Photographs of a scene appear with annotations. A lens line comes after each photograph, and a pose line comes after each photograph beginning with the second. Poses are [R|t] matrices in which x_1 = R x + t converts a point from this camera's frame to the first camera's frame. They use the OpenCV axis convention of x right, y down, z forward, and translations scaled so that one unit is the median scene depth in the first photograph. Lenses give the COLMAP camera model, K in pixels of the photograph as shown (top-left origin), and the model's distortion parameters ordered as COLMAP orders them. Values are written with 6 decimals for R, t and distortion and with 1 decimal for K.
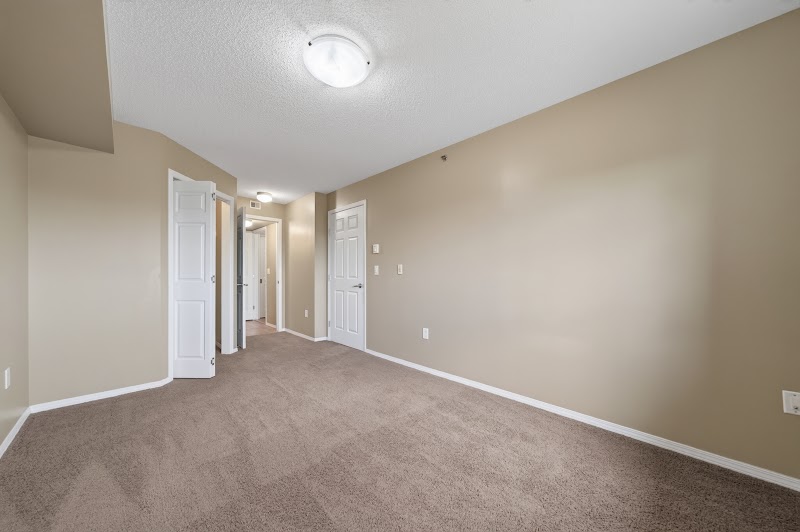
lens RADIAL K [[272.7, 0, 399.0], [0, 272.7, 276.5], [0, 0, 1]] dist [-0.008565, 0.001459]
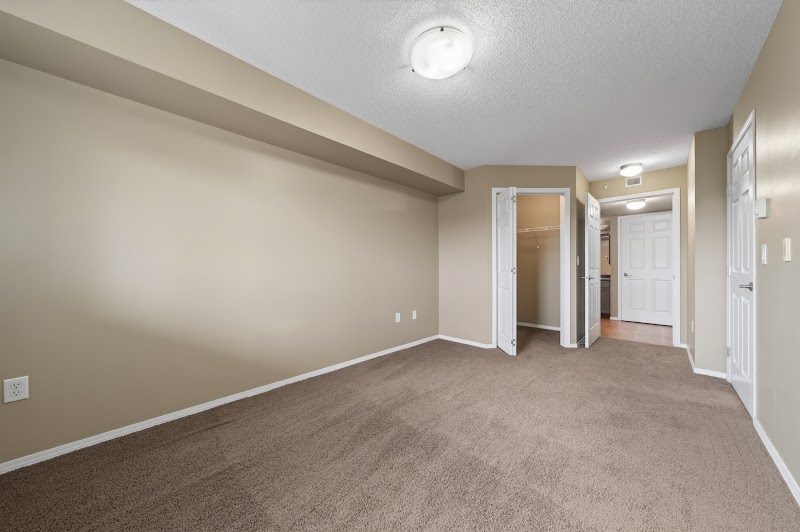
lens RADIAL K [[272.7, 0, 402.0], [0, 272.7, 269.6], [0, 0, 1]] dist [-0.008565, 0.001459]
pose [[0.028412, -0.001855, -0.999595, 0.326064], [-0.001045, 0.999998, -0.001886, 0.005081], [0.999596, 0.001098, 0.028410, 0.350701]]
